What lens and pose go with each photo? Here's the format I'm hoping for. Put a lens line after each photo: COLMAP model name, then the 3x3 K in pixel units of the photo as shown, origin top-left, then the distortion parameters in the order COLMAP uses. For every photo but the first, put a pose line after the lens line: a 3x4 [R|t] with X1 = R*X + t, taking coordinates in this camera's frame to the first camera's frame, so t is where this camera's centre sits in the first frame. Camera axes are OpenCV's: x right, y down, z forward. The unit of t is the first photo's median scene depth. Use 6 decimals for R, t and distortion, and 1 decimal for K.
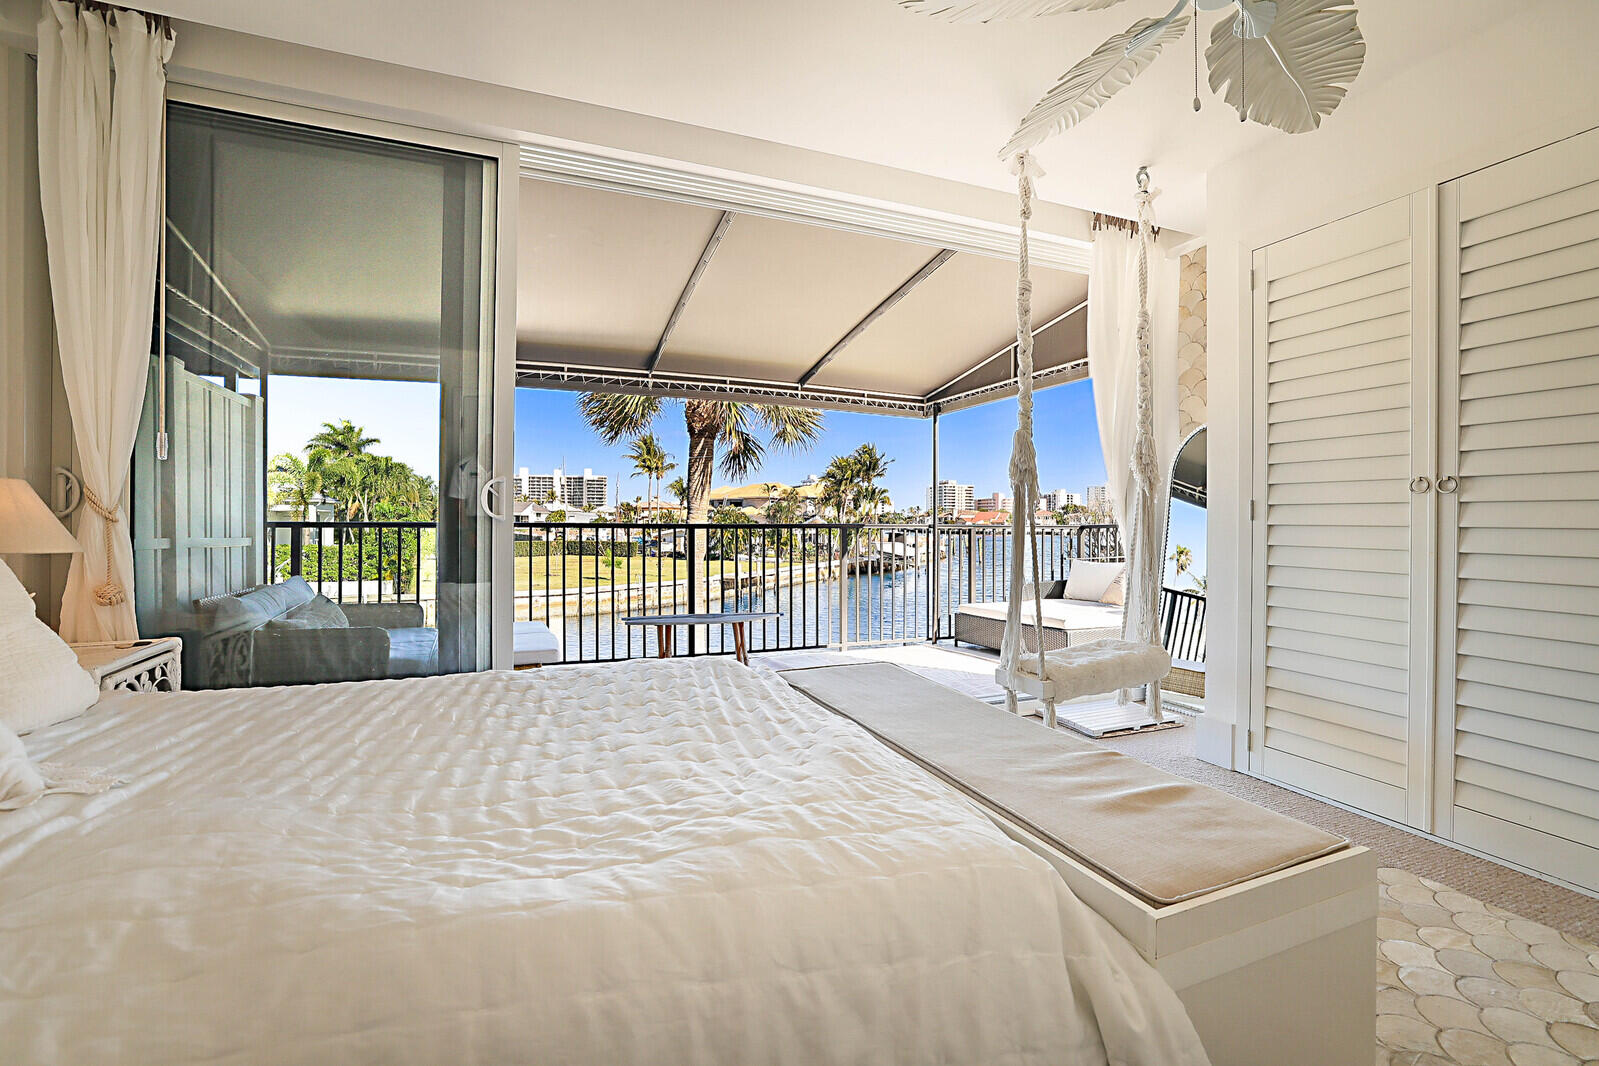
lens RADIAL K [[705.8, 0, 791.8], [0, 705.8, 518.2], [0, 0, 1]] dist [-0.052671, 0.020810]
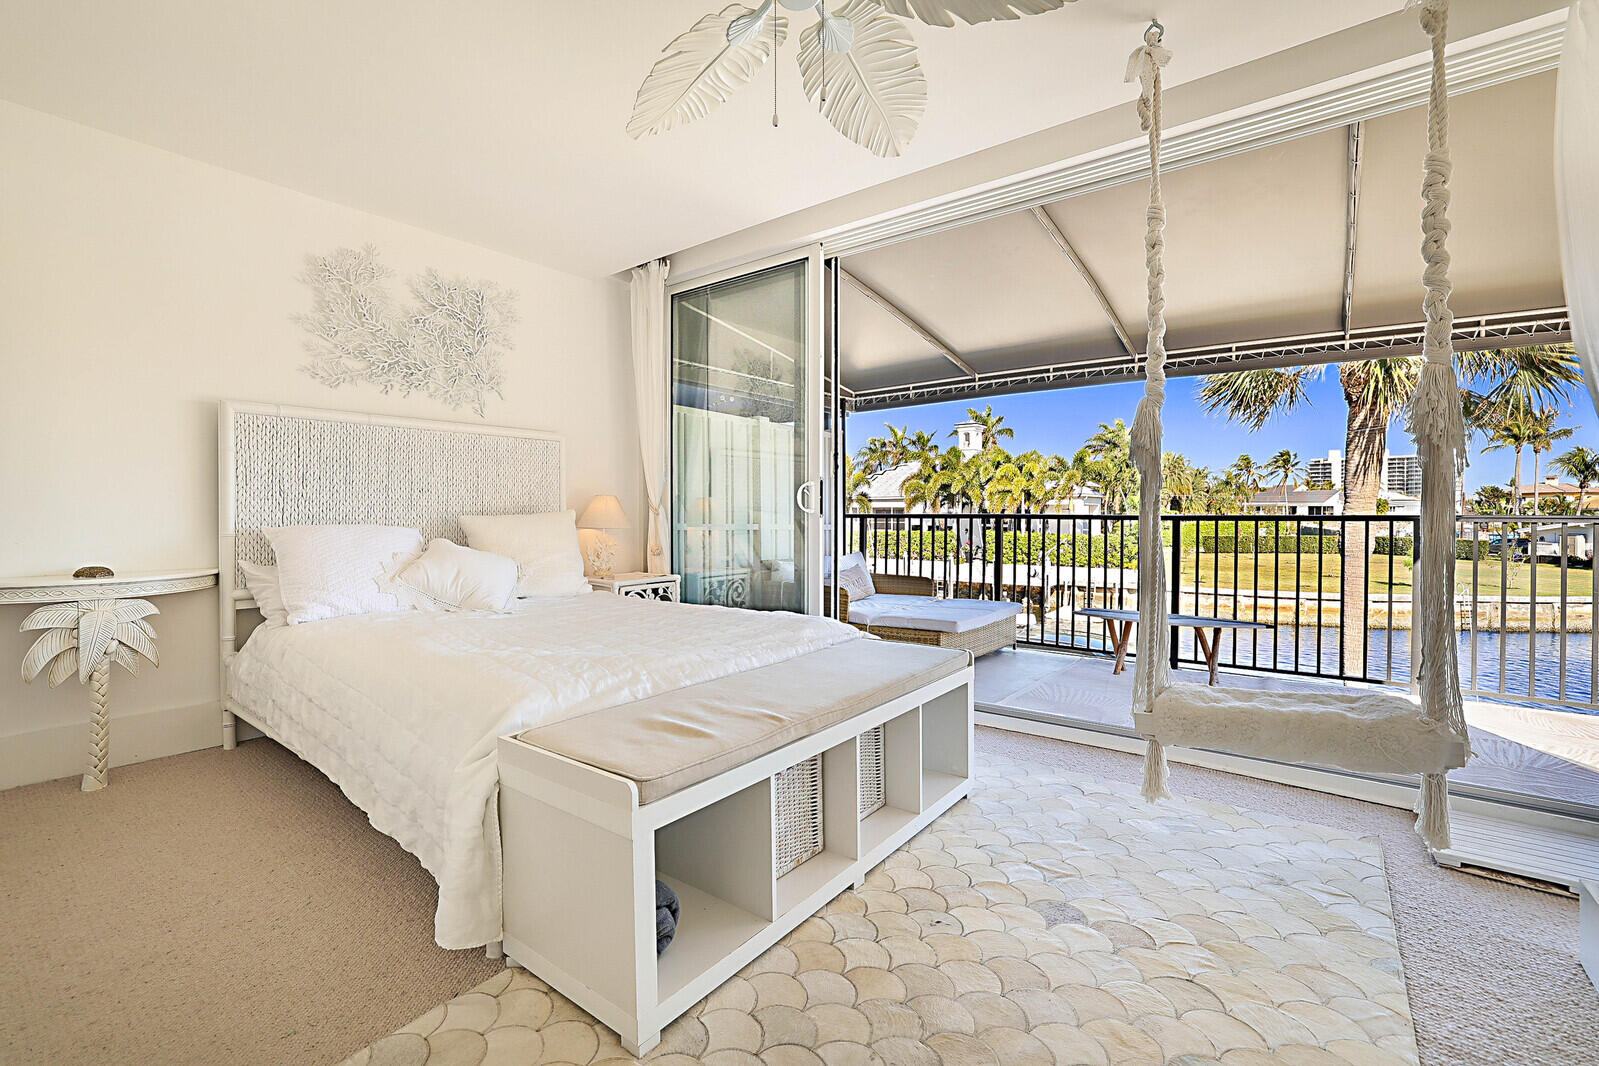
lens RADIAL K [[705.8, 0, 791.8], [0, 705.8, 518.2], [0, 0, 1]] dist [-0.052671, 0.020810]
pose [[0.499675, 0.002655, -0.866209, 0.352880], [0.007325, 0.999947, 0.007290, 0.001500], [0.866182, -0.009988, 0.499629, 0.109736]]
